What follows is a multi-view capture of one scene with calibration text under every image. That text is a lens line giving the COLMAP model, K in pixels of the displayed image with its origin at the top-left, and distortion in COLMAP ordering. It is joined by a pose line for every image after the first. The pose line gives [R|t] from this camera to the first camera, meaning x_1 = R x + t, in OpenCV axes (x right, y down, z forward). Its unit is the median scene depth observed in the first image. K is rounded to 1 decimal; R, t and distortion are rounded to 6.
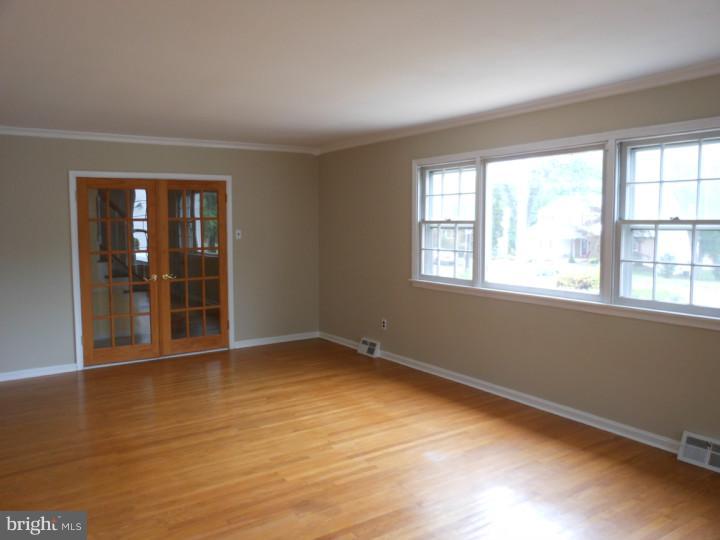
lens RADIAL K [[586.9, 0, 359.3], [0, 586.9, 267.5], [0, 0, 1]] dist [0.004194, -0.017091]
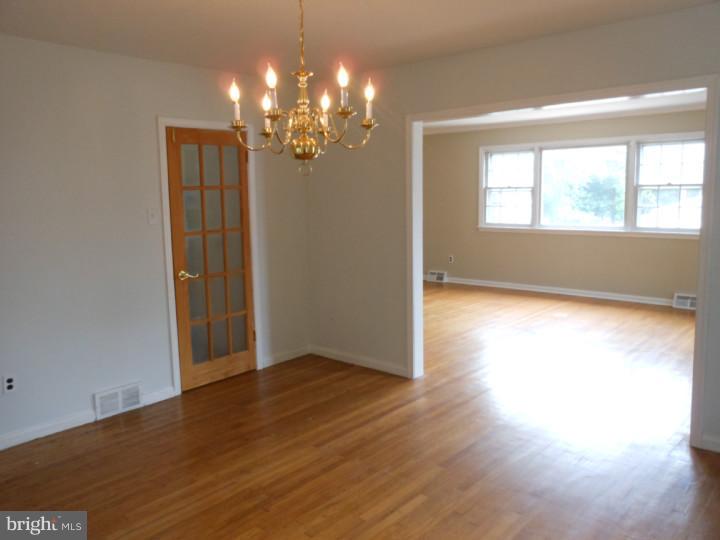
lens RADIAL K [[586.9, 0, 360.4], [0, 586.9, 270.3], [0, 0, 1]] dist [0.004194, -0.017091]
pose [[0.969078, -0.045633, 0.242498, -0.660830], [0.032222, 0.997739, 0.058984, 0.038724], [-0.244641, -0.049346, 0.968357, -0.446827]]
